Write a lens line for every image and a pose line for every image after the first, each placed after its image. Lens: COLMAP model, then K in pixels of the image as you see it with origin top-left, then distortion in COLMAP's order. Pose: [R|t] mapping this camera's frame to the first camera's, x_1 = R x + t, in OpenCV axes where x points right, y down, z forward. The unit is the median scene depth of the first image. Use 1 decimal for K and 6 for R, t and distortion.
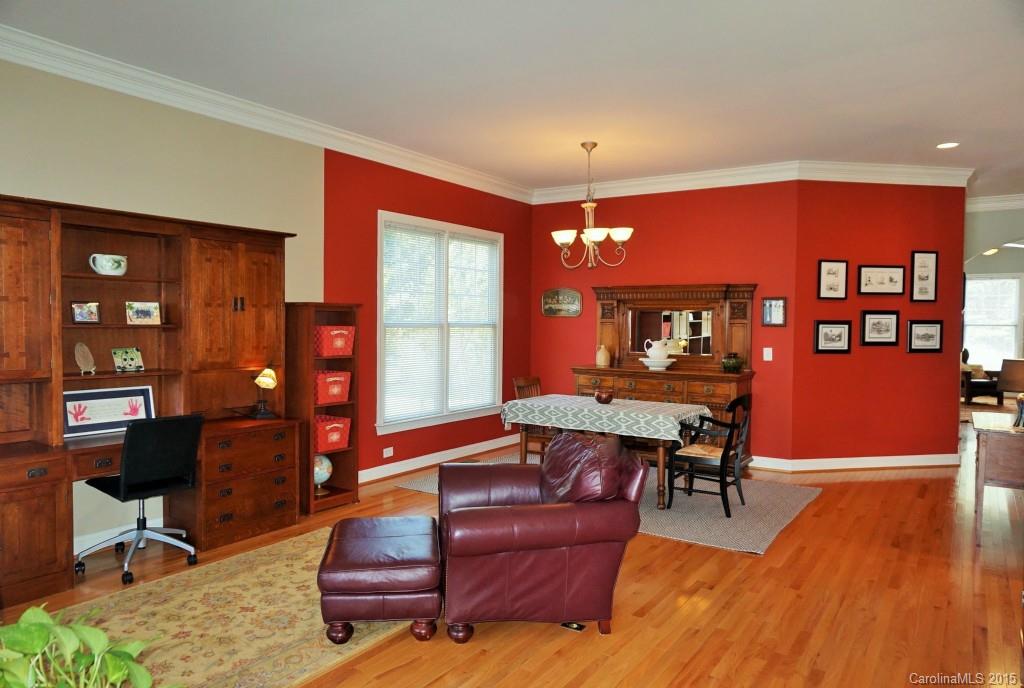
lens RADIAL K [[723.0, 0, 511.5], [0, 723.0, 343.3], [0, 0, 1]] dist [0.002426, 0.001548]
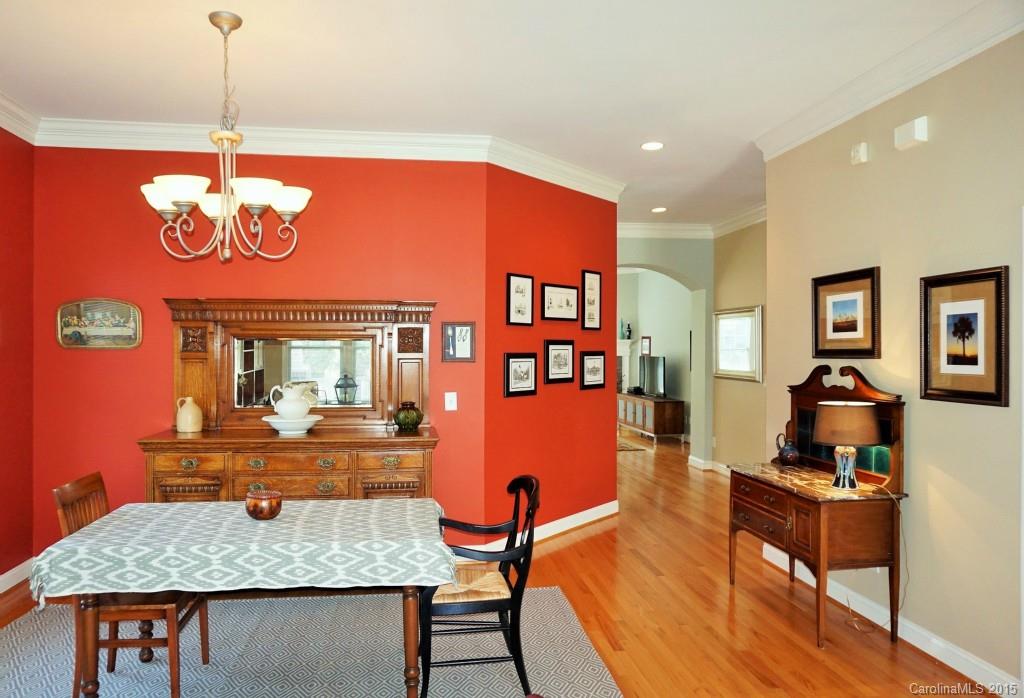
lens RADIAL K [[725.2, 0, 512.4], [0, 725.2, 351.7], [0, 0, 1]] dist [-0.023270, 0.004655]
pose [[0.753086, -0.009734, 0.657850, -0.068731], [0.022885, 0.999673, -0.011406, -0.024175], [-0.657524, 0.023645, 0.753063, 0.420224]]
